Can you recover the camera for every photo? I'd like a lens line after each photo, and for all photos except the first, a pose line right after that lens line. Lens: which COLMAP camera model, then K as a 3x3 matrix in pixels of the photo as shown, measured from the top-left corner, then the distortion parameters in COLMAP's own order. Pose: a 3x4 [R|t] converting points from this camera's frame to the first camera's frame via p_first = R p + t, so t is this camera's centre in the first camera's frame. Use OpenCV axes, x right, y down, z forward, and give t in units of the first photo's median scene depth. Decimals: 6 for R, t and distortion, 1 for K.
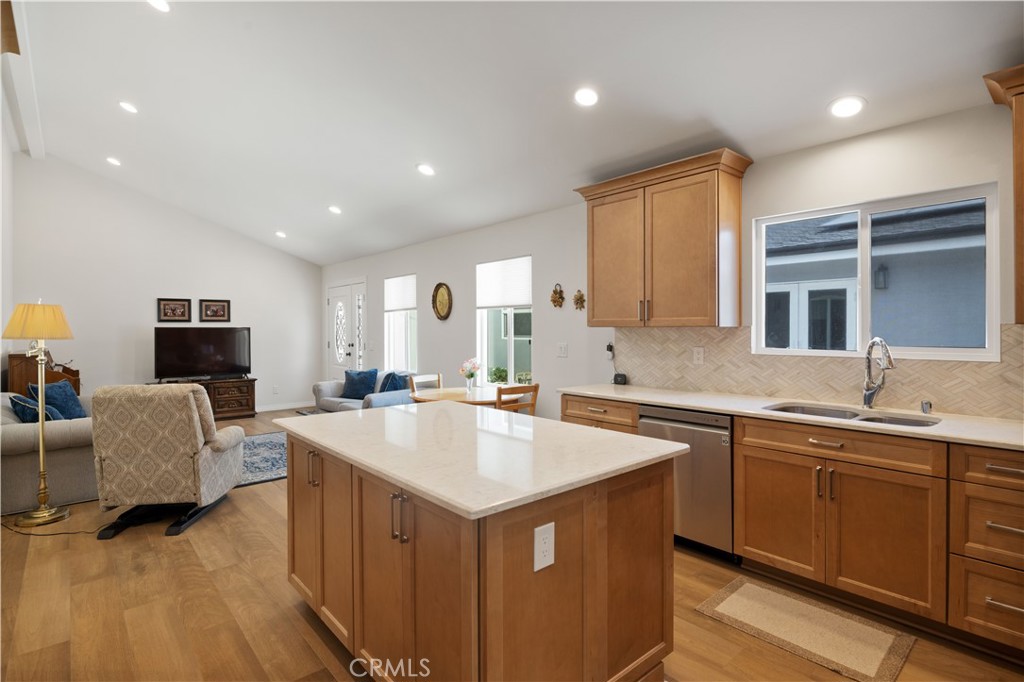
lens RADIAL K [[509.8, 0, 512.9], [0, 509.8, 333.2], [0, 0, 1]] dist [-0.004098, -0.000719]
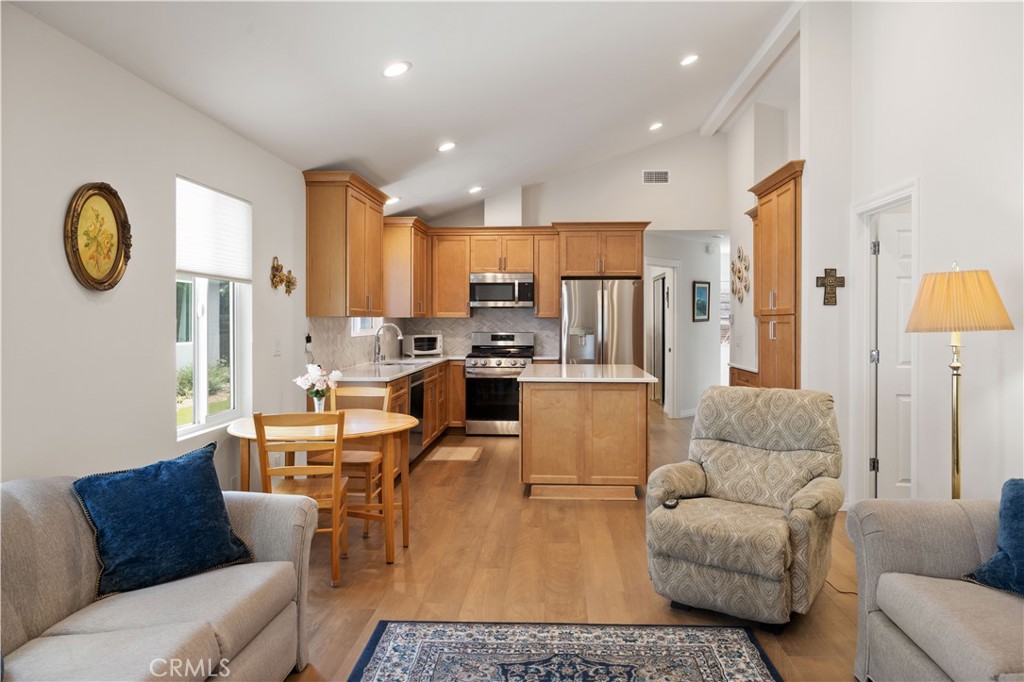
lens RADIAL K [[721.9, 0, 515.2], [0, 721.9, 324.1], [0, 0, 1]] dist [-0.028575, 0.000057]
pose [[-0.713126, 0.002713, 0.701031, -1.182955], [0.011661, 0.999900, 0.007993, -0.005104], [-0.700939, 0.013875, -0.713086, 1.997052]]
